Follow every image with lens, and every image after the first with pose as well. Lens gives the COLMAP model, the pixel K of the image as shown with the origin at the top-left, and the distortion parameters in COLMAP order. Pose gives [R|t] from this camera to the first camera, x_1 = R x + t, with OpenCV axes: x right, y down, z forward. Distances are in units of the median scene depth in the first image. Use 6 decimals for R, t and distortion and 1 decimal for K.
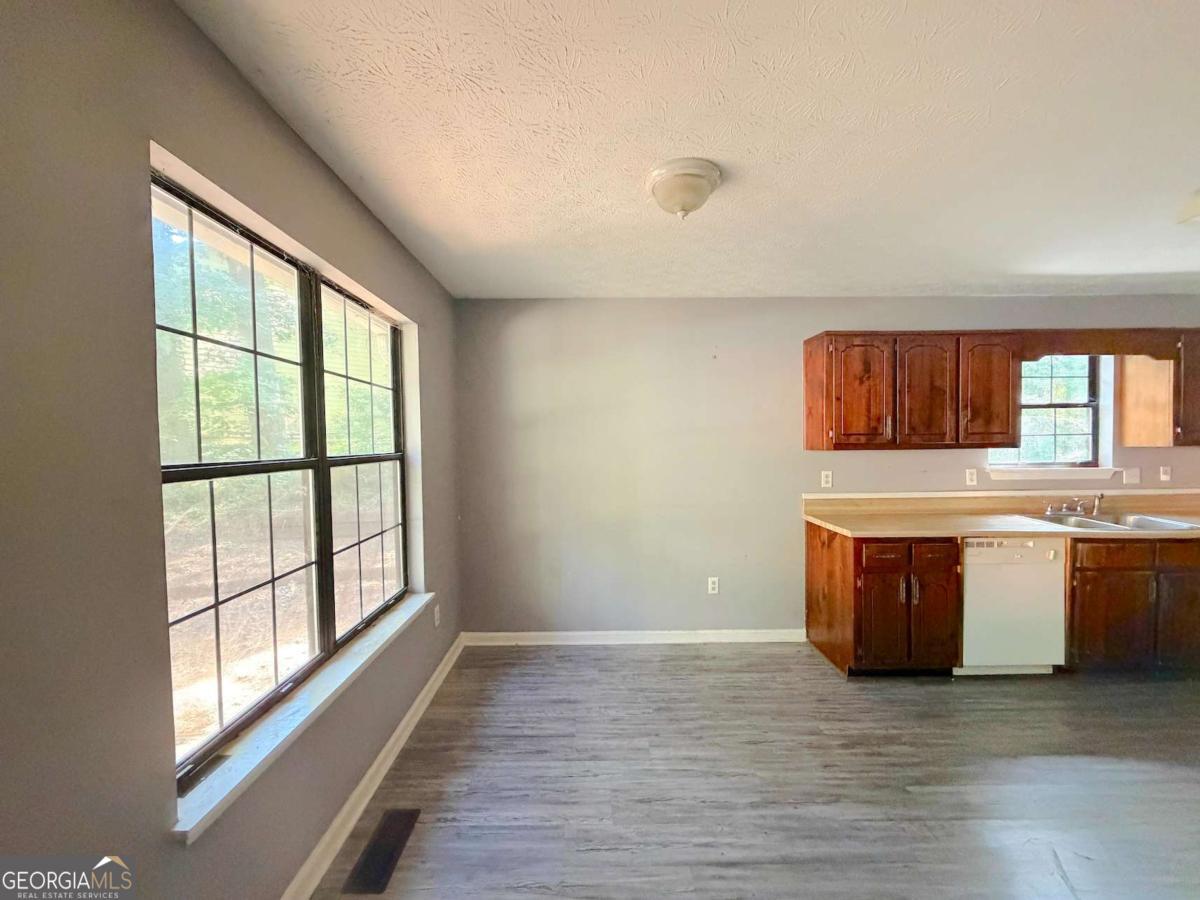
lens RADIAL K [[478.2, 0, 597.6], [0, 478.2, 453.9], [0, 0, 1]] dist [-0.000091, -0.000297]
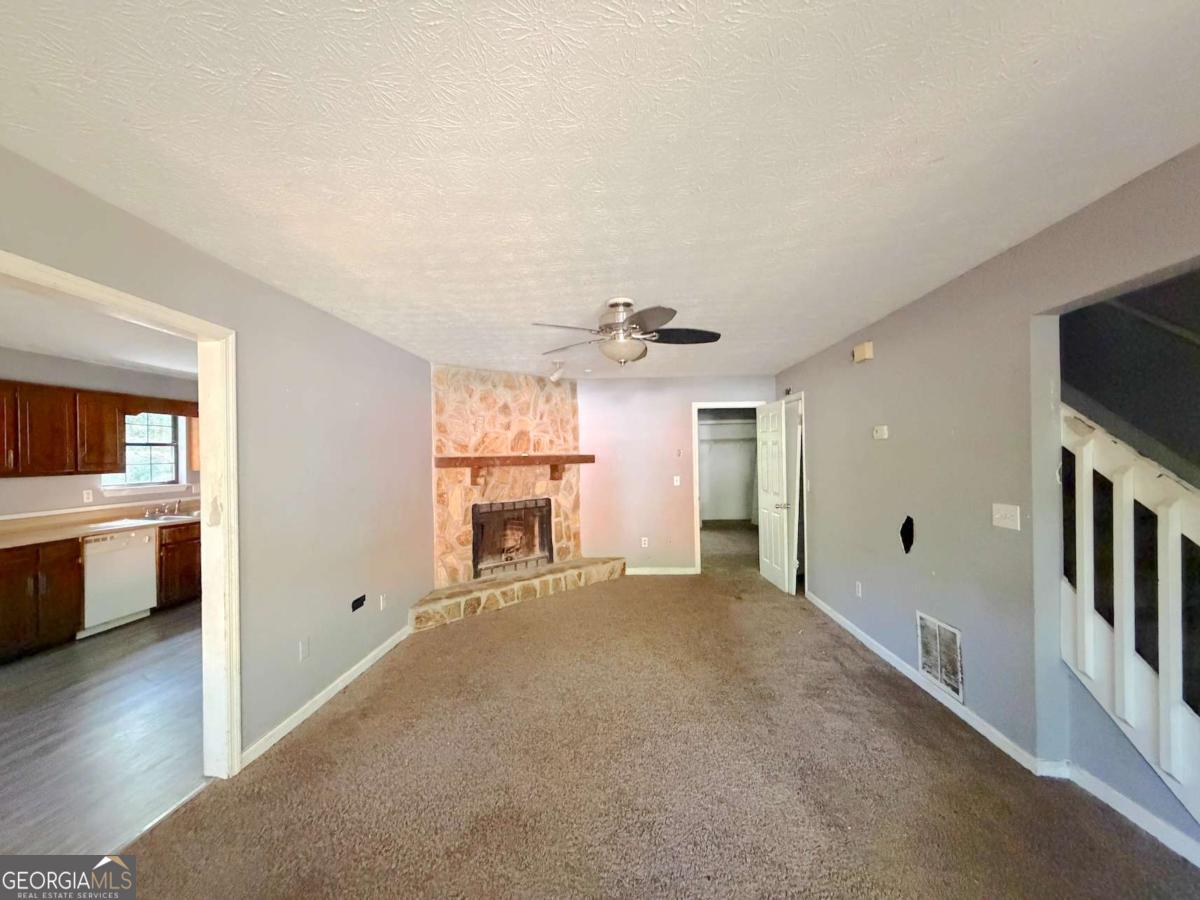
lens RADIAL K [[478.2, 0, 600.2], [0, 478.2, 456.6], [0, 0, 1]] dist [-0.000091, -0.000297]
pose [[0.079694, 0.008961, 0.996779, -0.490647], [0.033308, 0.999377, -0.011647, 0.002499], [-0.996263, 0.034129, 0.079346, -0.602319]]
